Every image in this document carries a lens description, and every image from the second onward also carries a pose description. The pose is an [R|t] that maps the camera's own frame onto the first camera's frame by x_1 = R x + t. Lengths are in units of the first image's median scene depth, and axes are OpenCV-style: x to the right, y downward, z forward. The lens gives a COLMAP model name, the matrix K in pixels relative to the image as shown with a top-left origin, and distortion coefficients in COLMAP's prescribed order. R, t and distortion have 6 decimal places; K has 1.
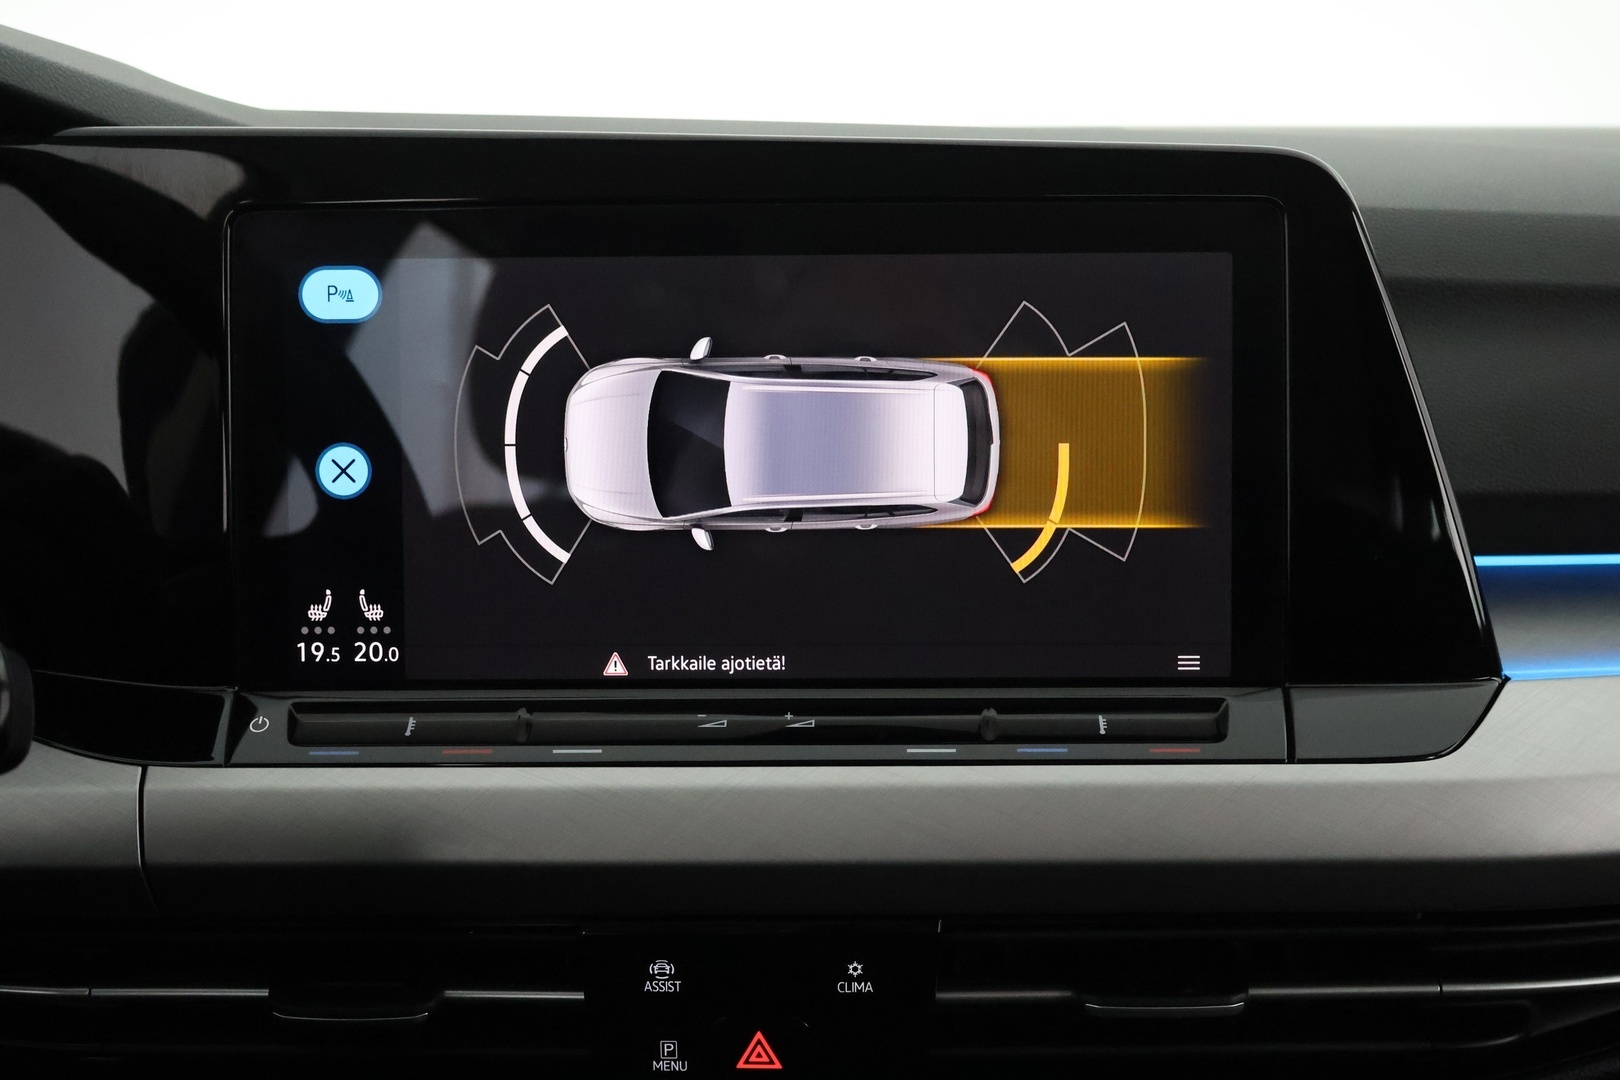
lens RADIAL K [[2040.7, 0, 810.0], [0, 2040.7, 540.0], [0, 0, 1]] dist [-0.007114, 0.017193]
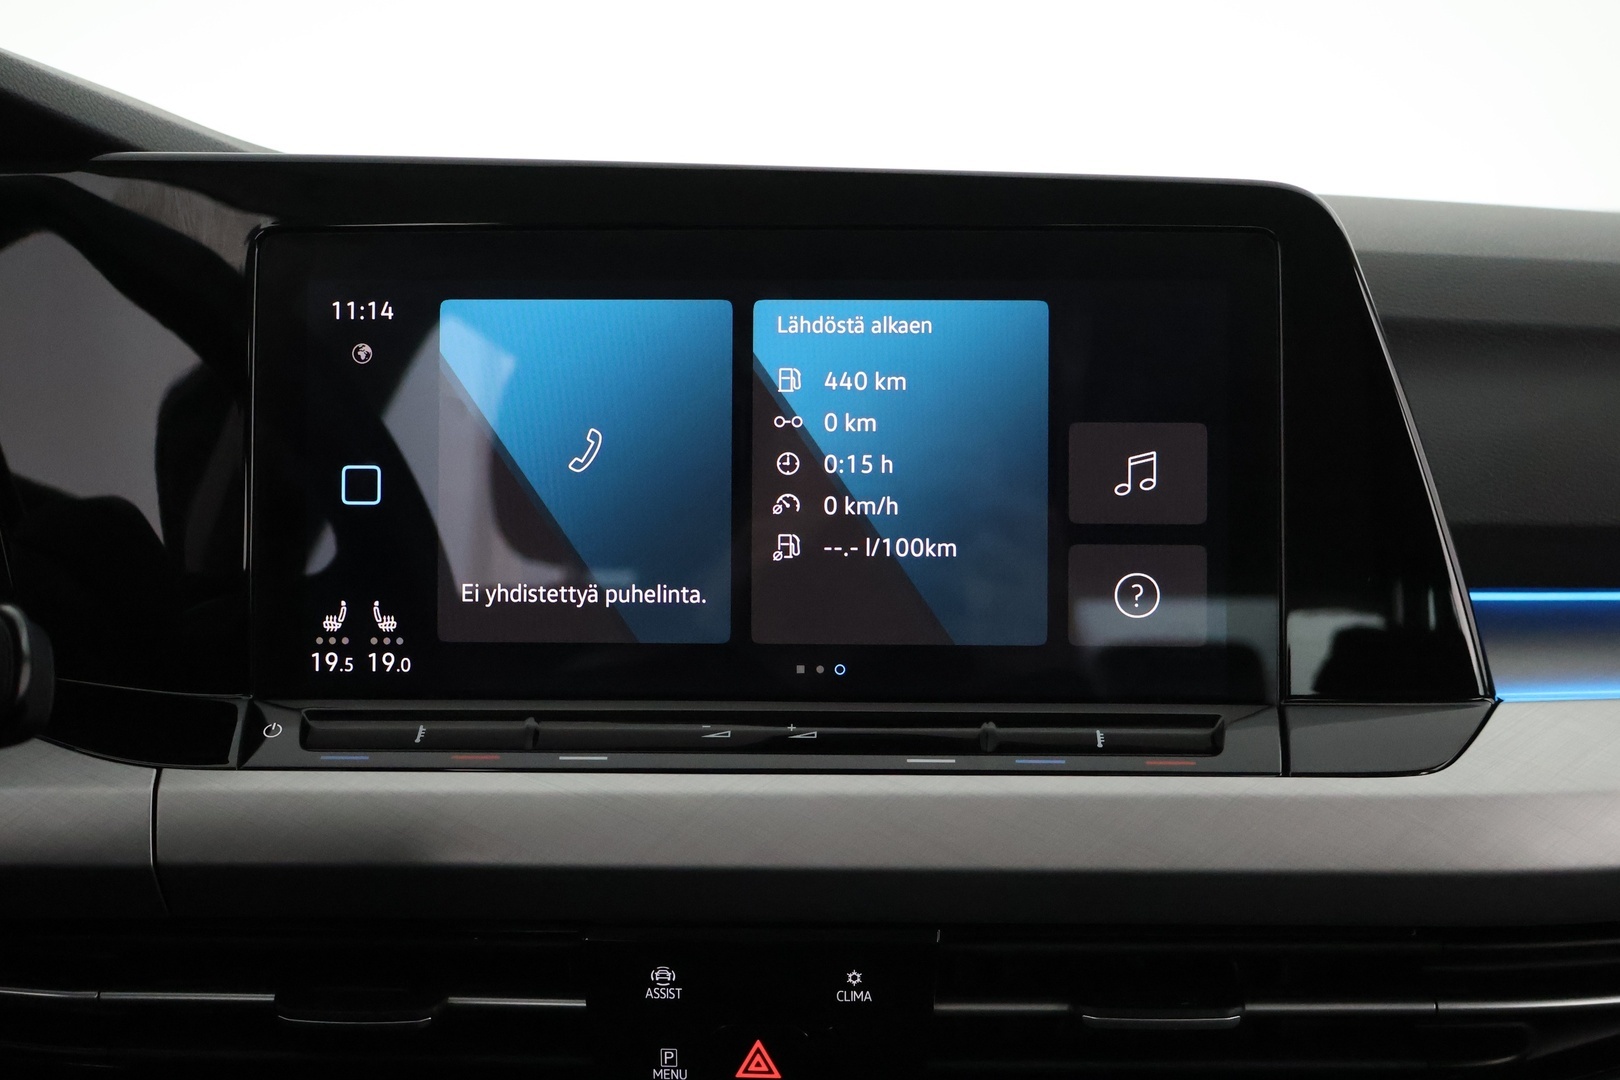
lens RADIAL K [[2040.7, 0, 810.0], [0, 2040.7, 540.0], [0, 0, 1]] dist [-0.007114, 0.017193]
pose [[0.999890, 0.010166, -0.010774, 0.008826], [-0.010824, 0.997959, -0.062937, 0.057206], [0.010112, 0.063046, 0.997959, -0.021498]]
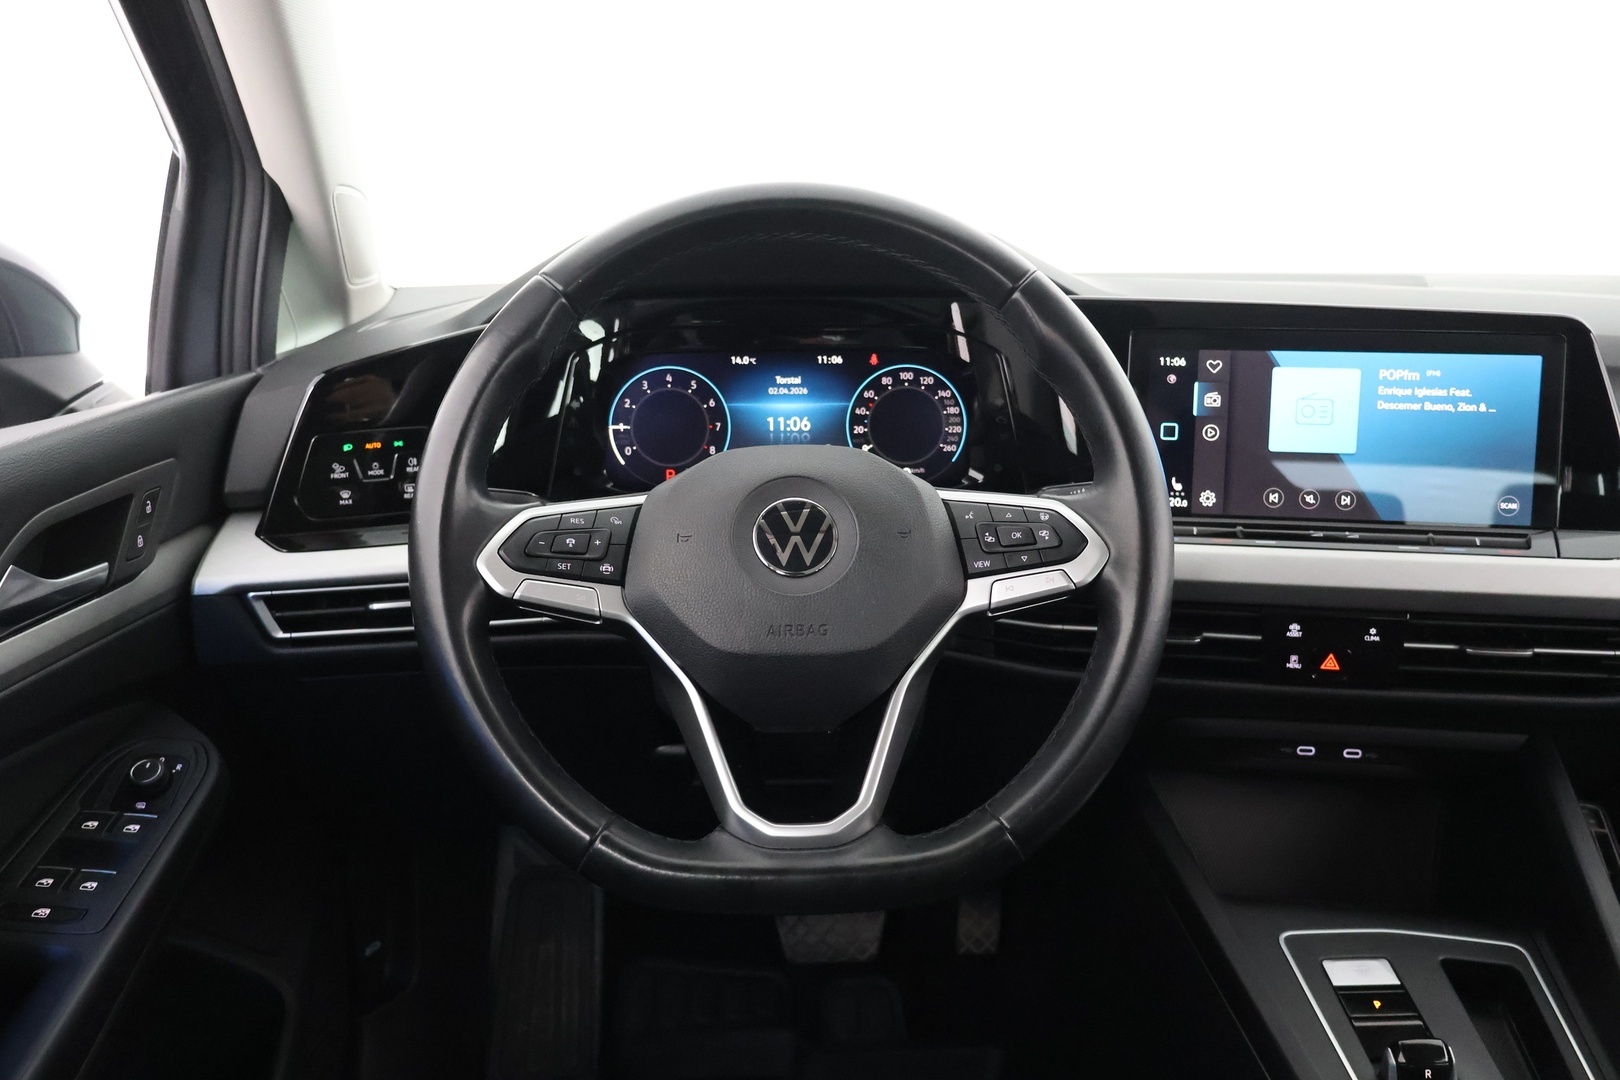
lens RADIAL K [[1387.4, 0, 810.0], [0, 1387.4, 540.0], [0, 0, 1]] dist [-0.001812, 0.009862]
pose [[0.989943, 0.044259, -0.134361, -0.447121], [-0.040124, 0.998638, 0.033336, 0.064422], [0.135654, -0.027610, 0.990372, -0.822376]]
